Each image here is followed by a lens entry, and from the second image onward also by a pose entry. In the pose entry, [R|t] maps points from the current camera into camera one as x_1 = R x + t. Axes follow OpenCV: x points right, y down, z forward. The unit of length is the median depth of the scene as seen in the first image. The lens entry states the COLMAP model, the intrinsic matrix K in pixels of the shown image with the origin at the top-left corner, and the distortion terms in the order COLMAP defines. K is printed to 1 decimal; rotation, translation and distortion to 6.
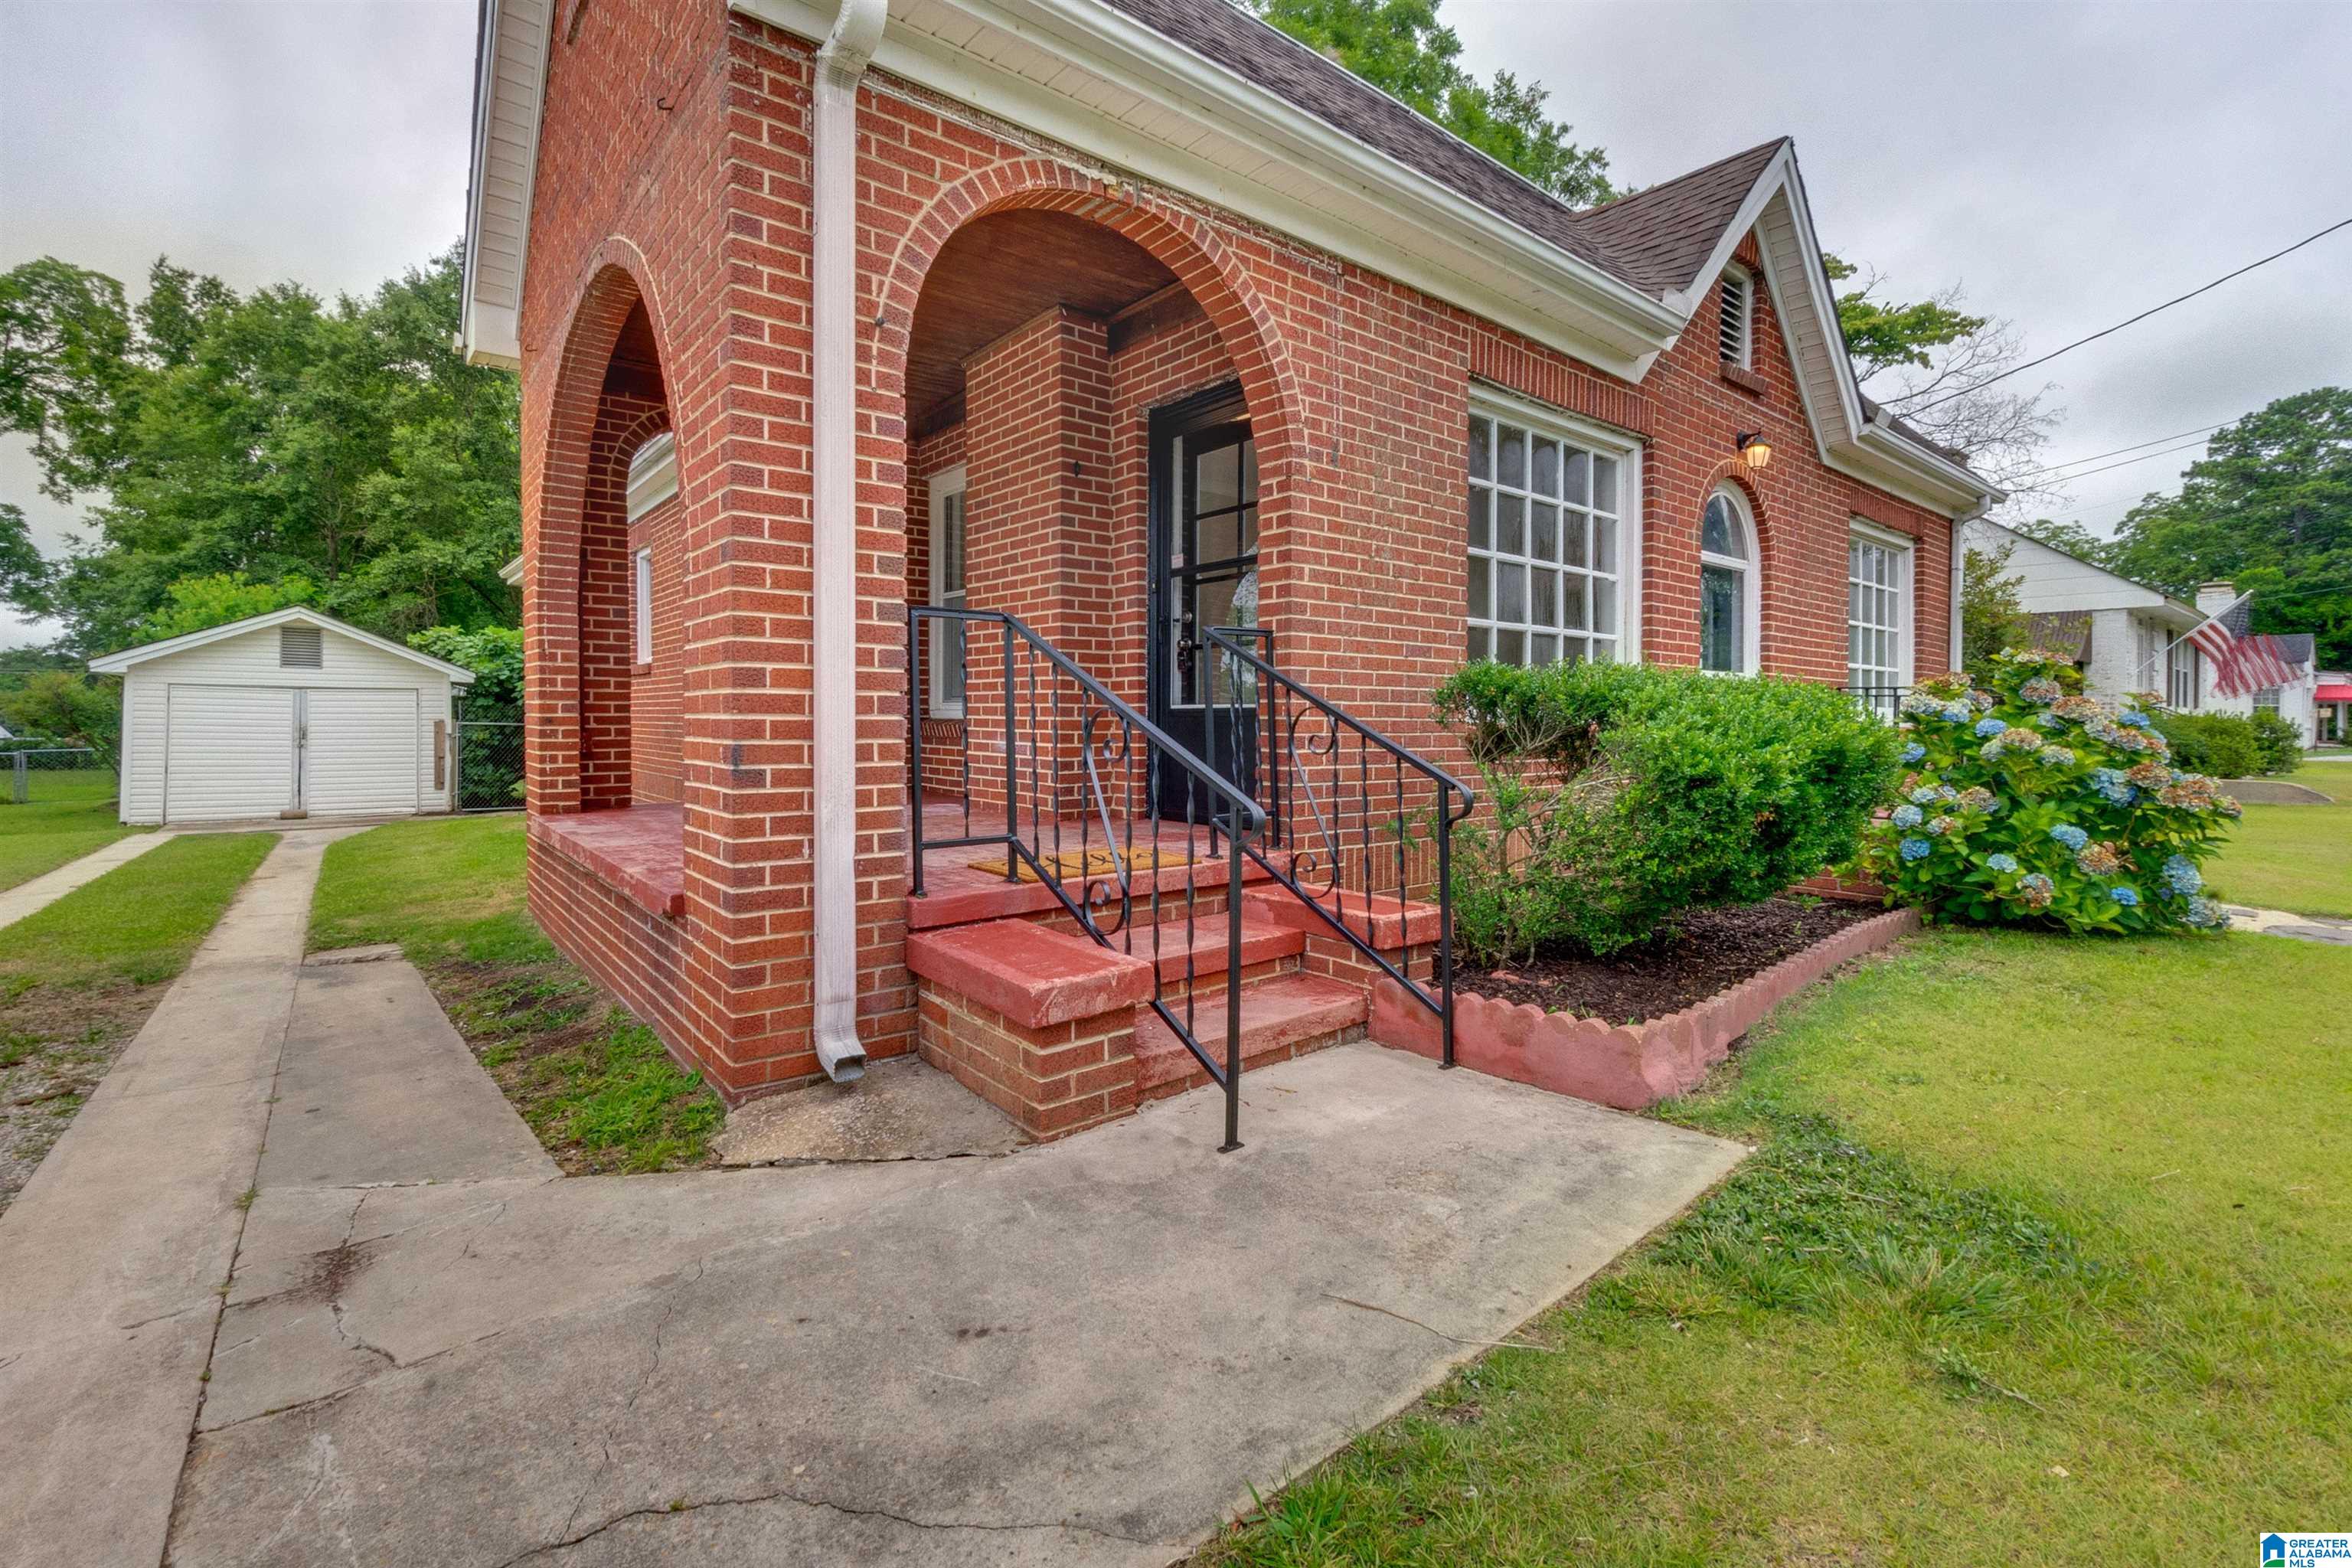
lens RADIAL K [[1041.3, 0, 1170.3], [0, 1041.3, 736.1], [0, 0, 1]] dist [-0.000417, -0.001222]
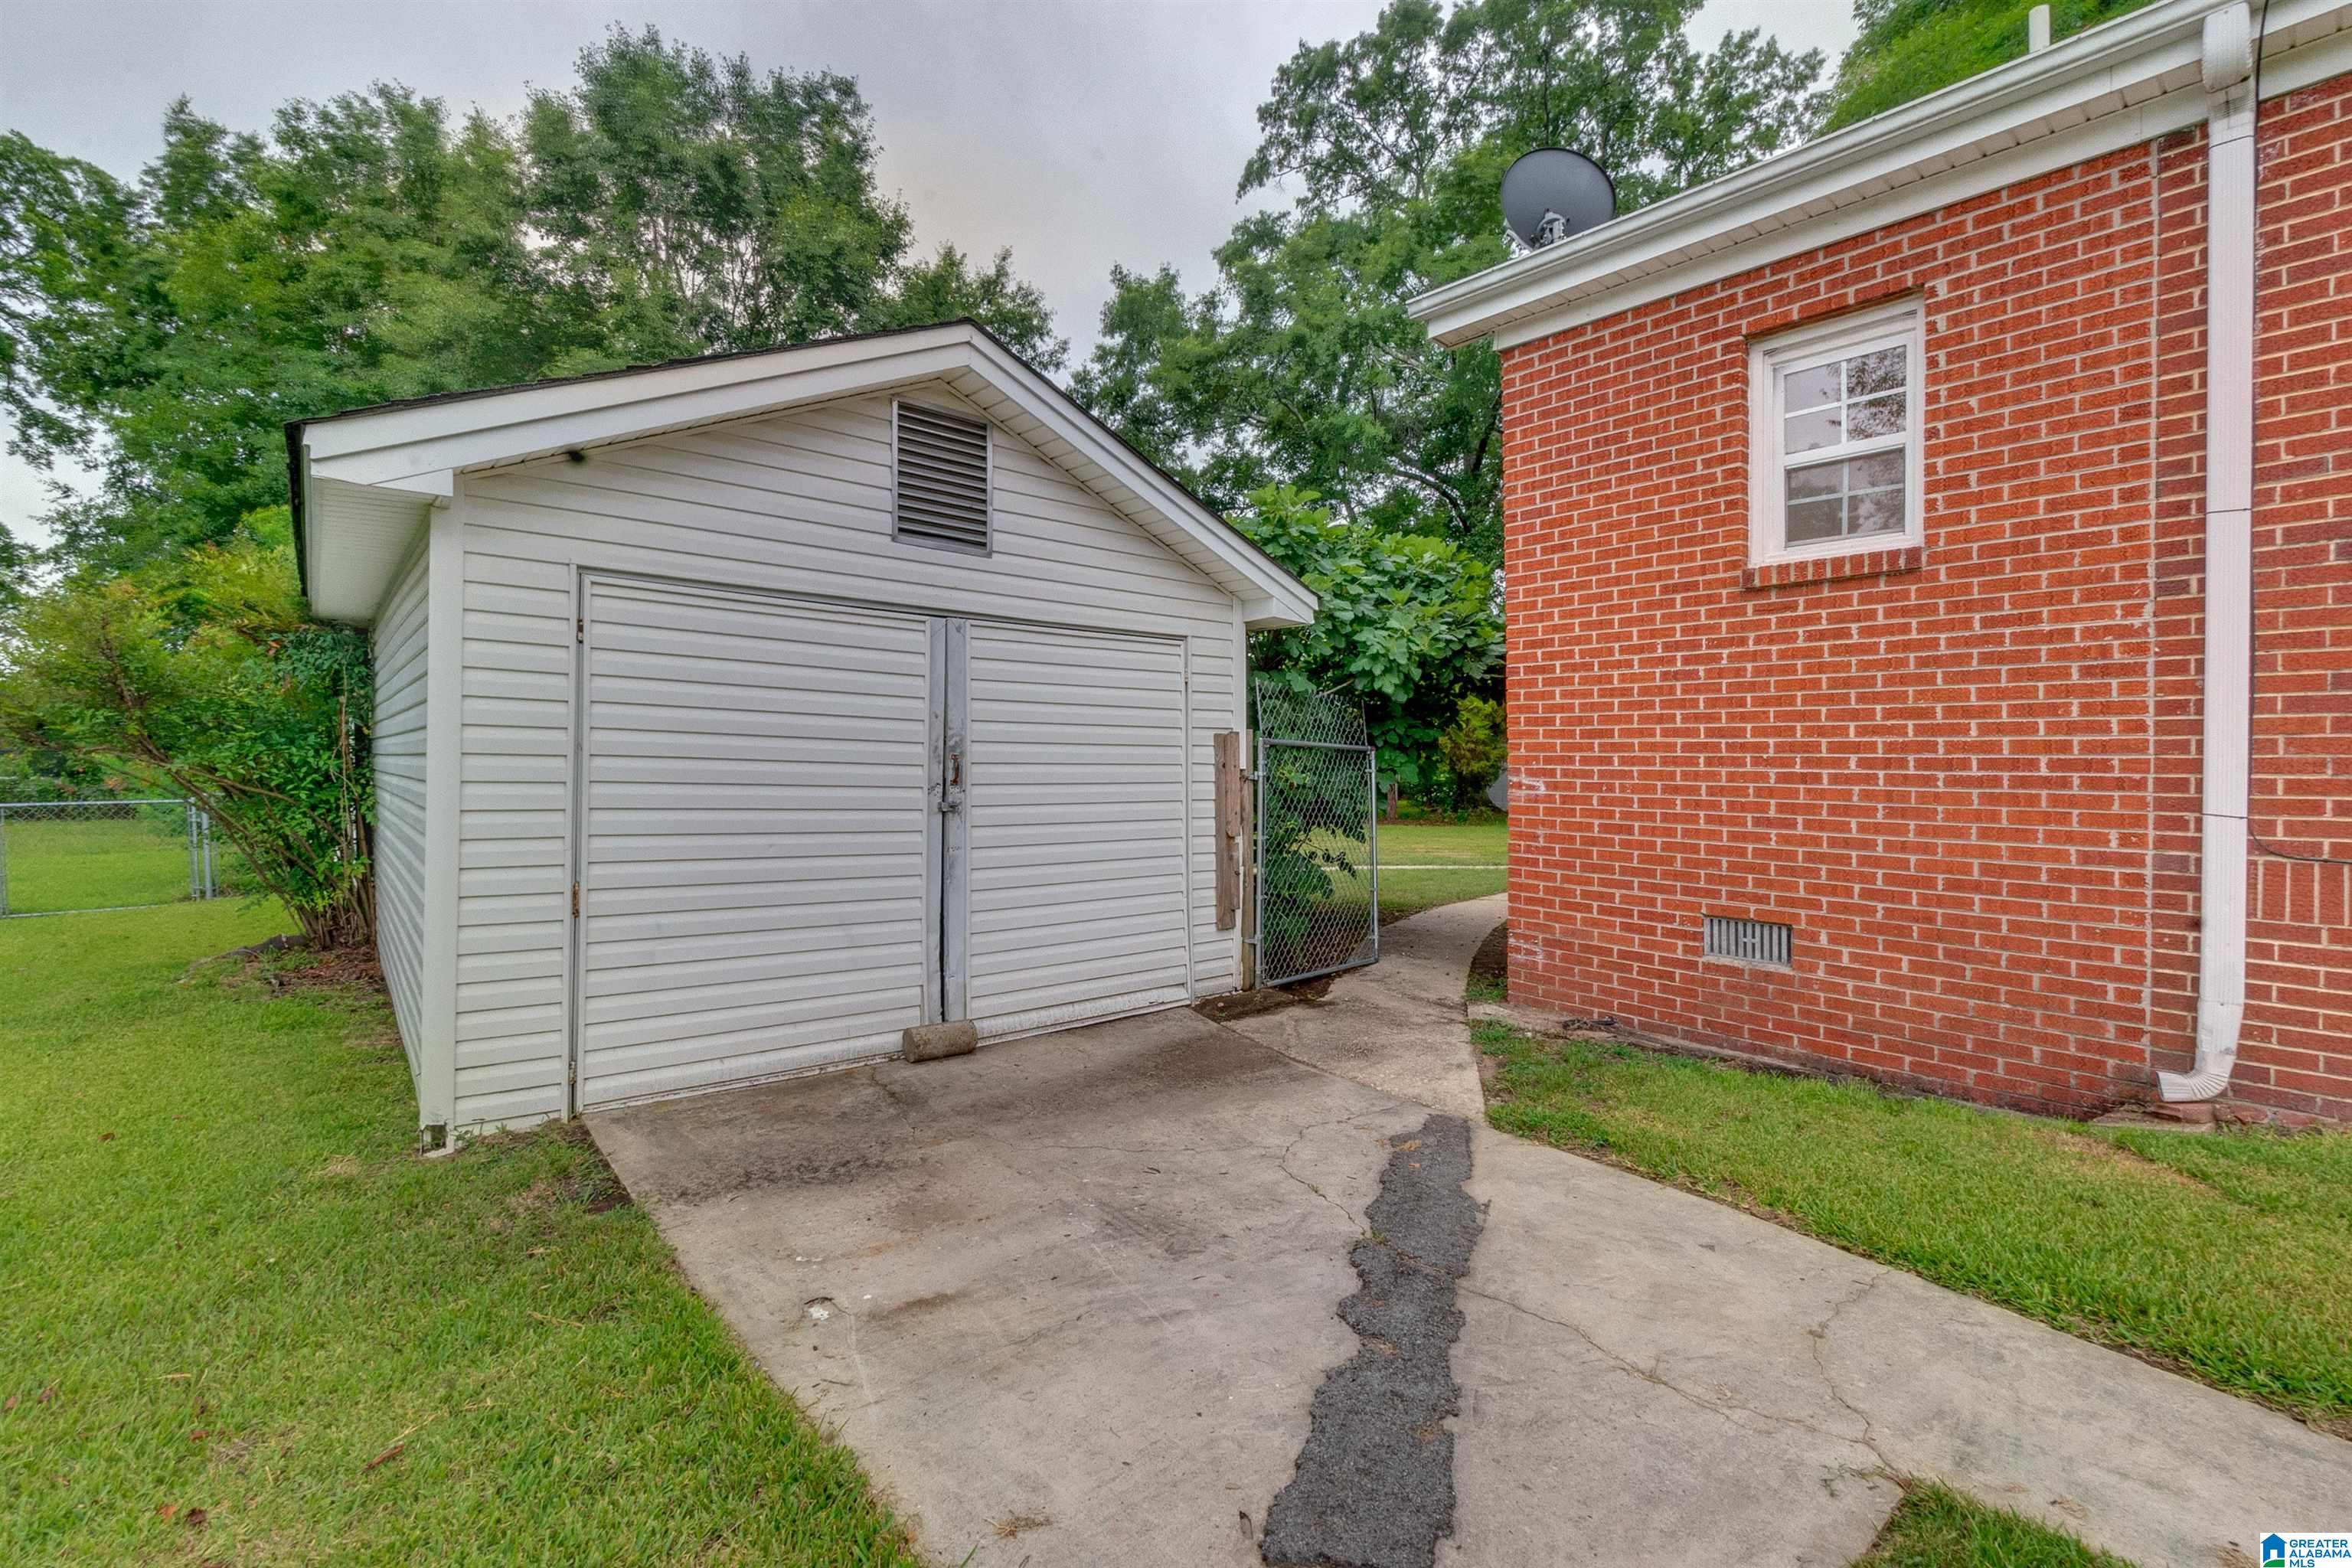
lens RADIAL K [[1041.3, 0, 1156.9], [0, 1041.3, 793.3], [0, 0, 1]] dist [-0.000417, -0.001222]
pose [[0.999951, -0.004222, 0.008938, -0.684232], [0.004130, 0.999938, 0.010325, 0.002076], [-0.008981, -0.010288, 0.999907, 0.617660]]
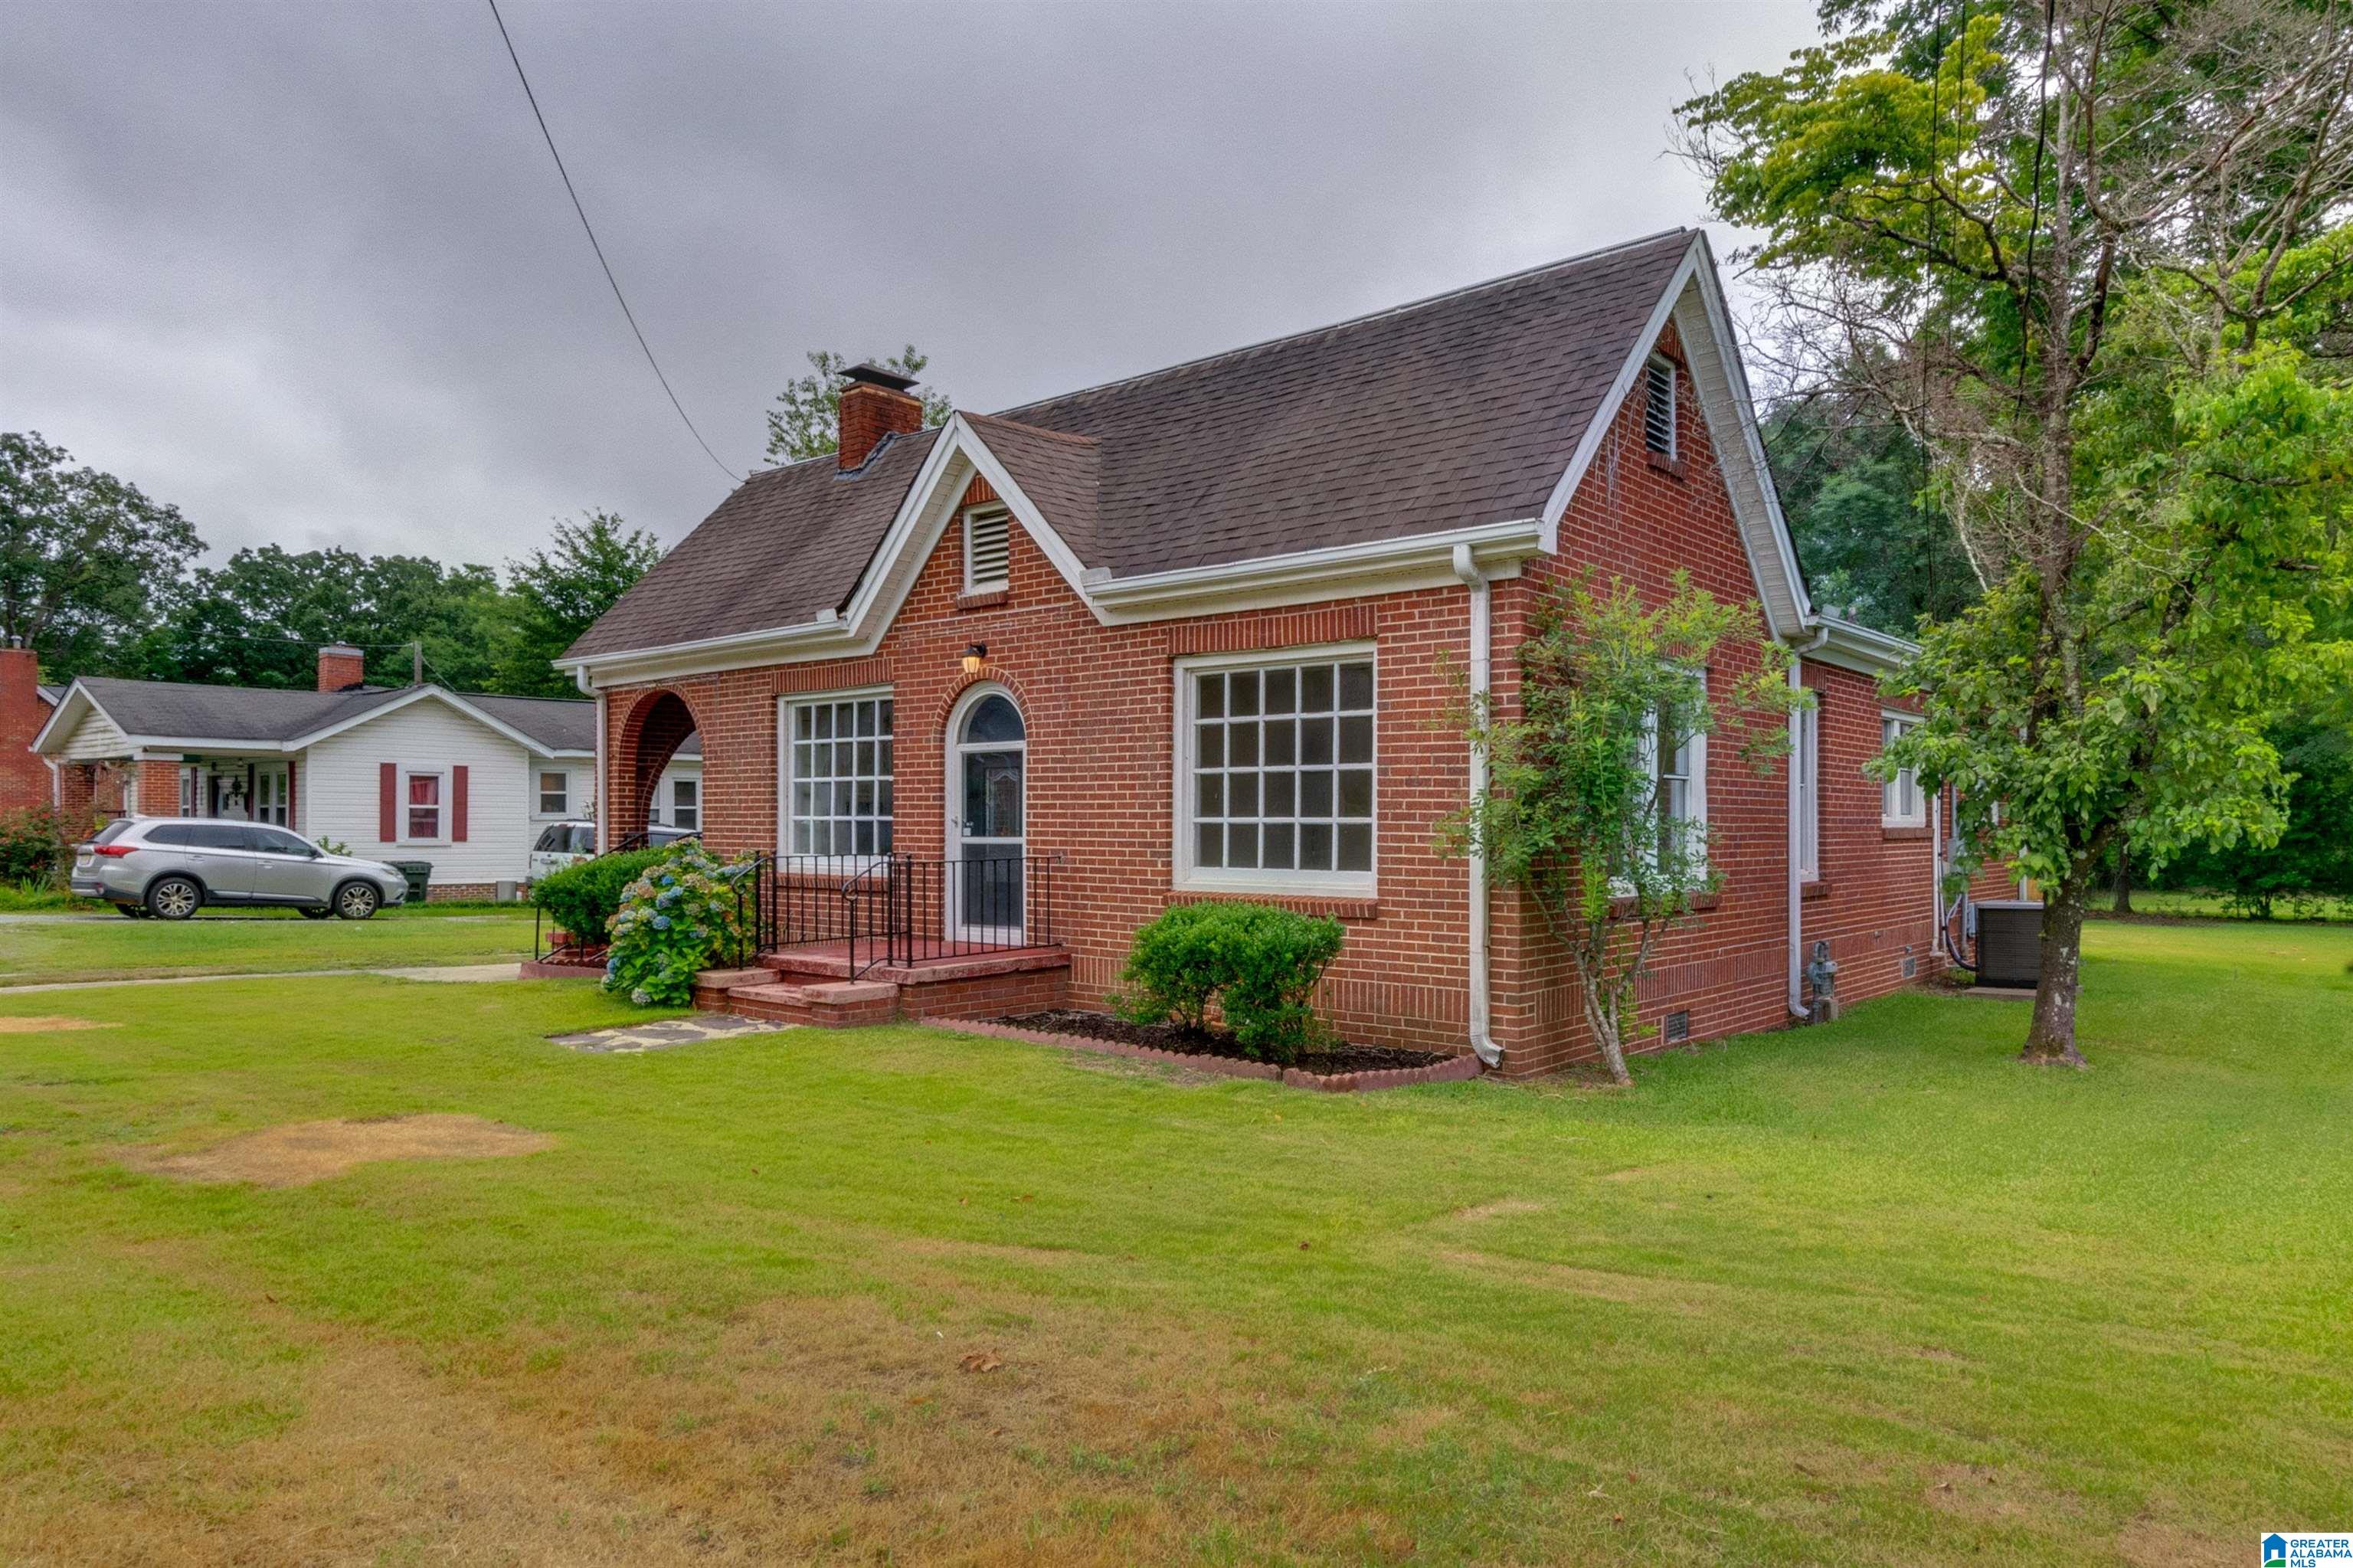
lens RADIAL K [[1456.1, 0, 1226.9], [0, 1456.1, 809.0], [0, 0, 1]] dist [-0.004099, 0.006763]
pose [[0.192630, -0.012858, -0.981187, 0.925791], [-0.013082, 0.999792, -0.015670, -0.029736], [0.981184, 0.015854, 0.192422, 0.386887]]
